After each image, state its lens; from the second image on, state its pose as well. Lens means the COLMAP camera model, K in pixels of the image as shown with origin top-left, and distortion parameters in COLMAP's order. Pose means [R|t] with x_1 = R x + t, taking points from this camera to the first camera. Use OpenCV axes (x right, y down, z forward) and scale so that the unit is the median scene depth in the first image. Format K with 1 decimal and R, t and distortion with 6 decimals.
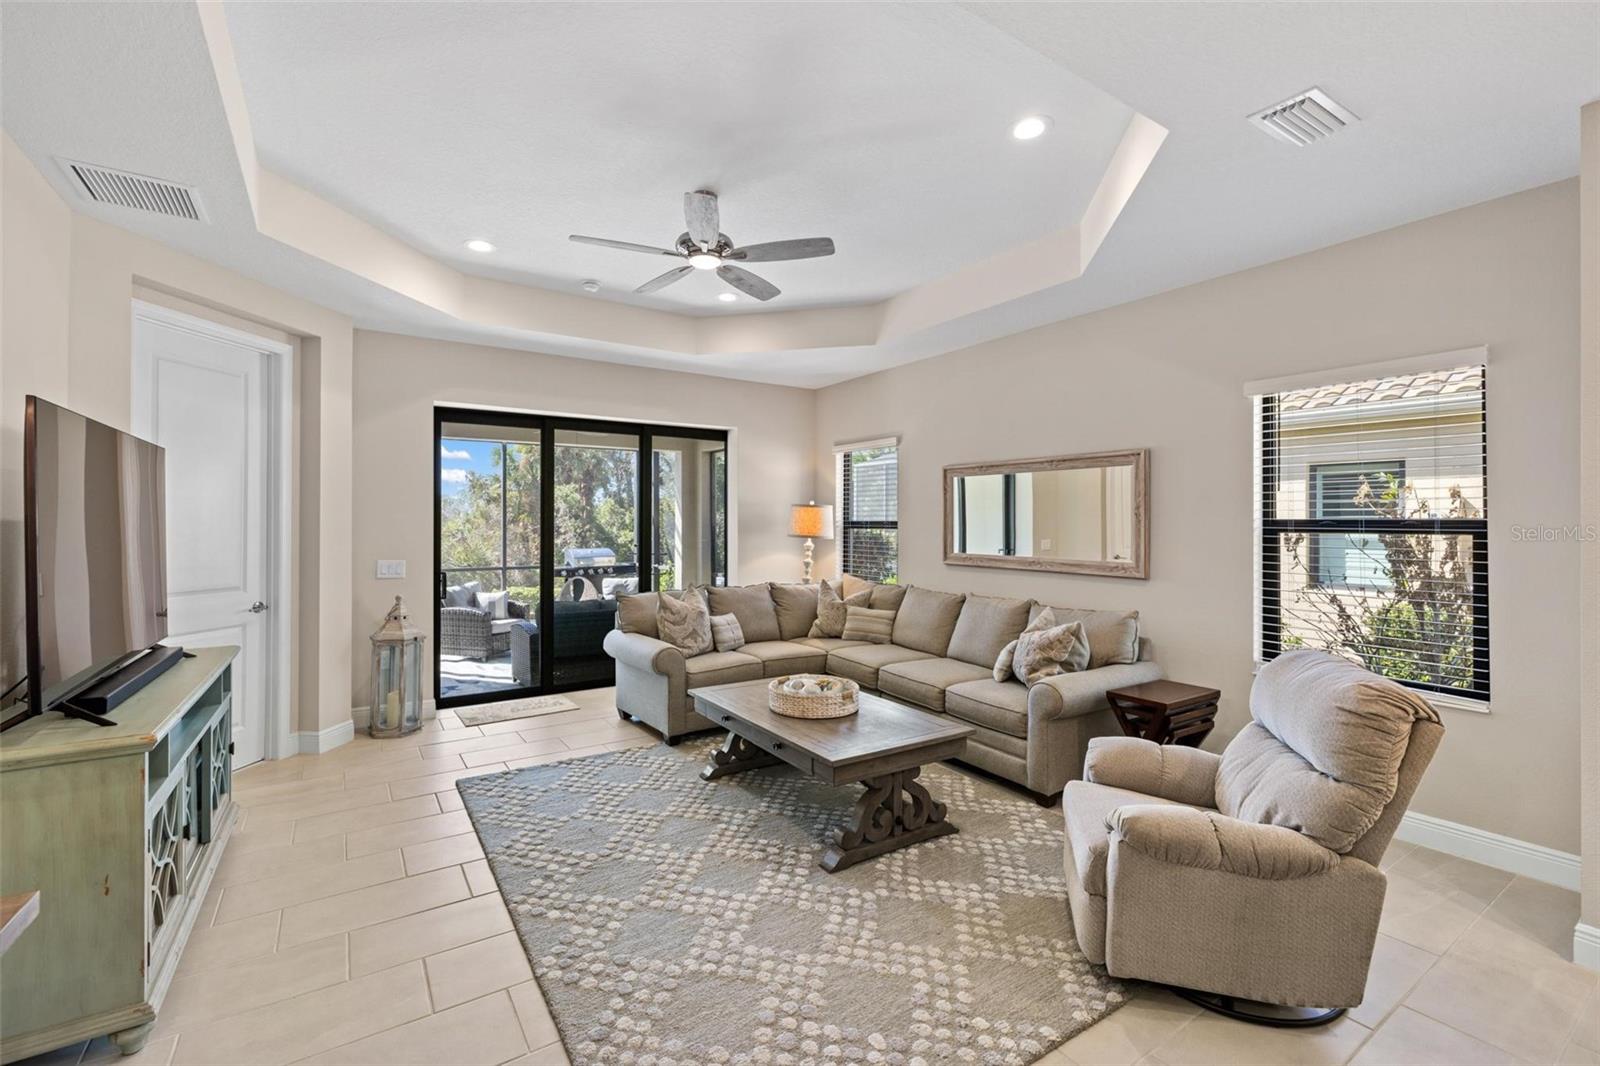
lens RADIAL K [[683.1, 0, 788.9], [0, 683.1, 522.7], [0, 0, 1]] dist [-0.000630, -0.000239]
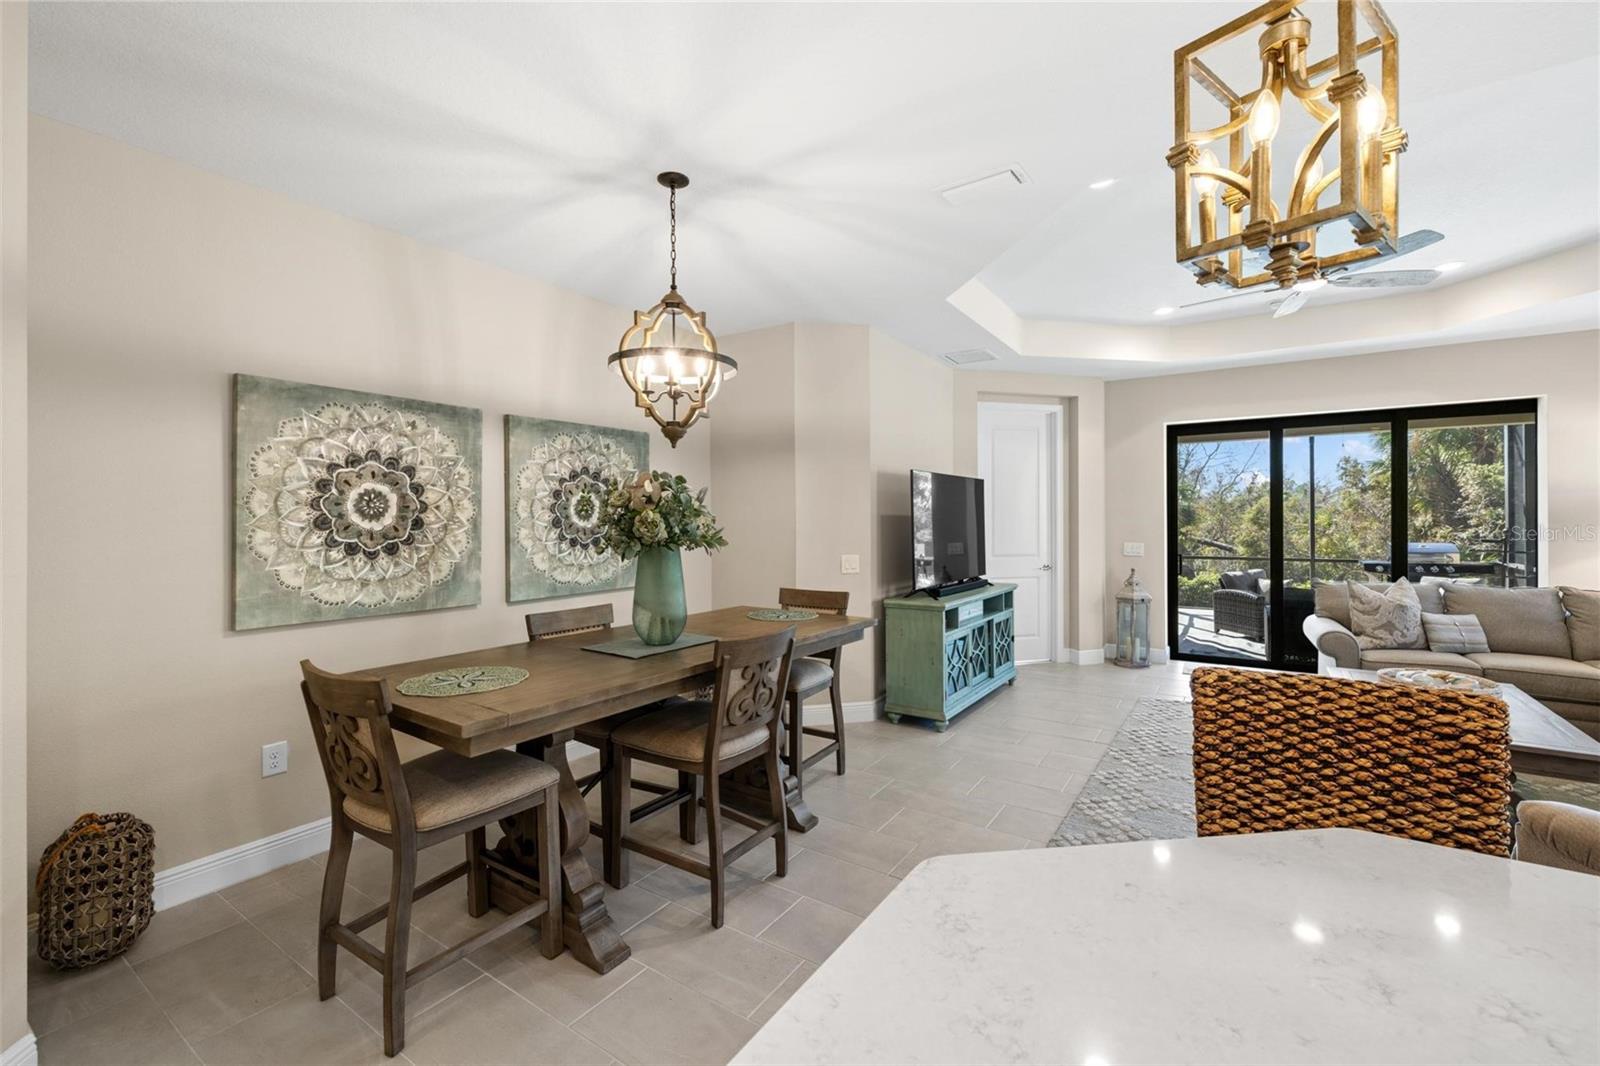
lens RADIAL K [[683.1, 0, 788.9], [0, 683.1, 522.7], [0, 0, 1]] dist [-0.000630, -0.000239]
pose [[0.380356, 0.002957, -0.924835, 0.454597], [0.008703, 0.999939, 0.006776, -0.001063], [0.924799, -0.010627, 0.380307, -0.180384]]
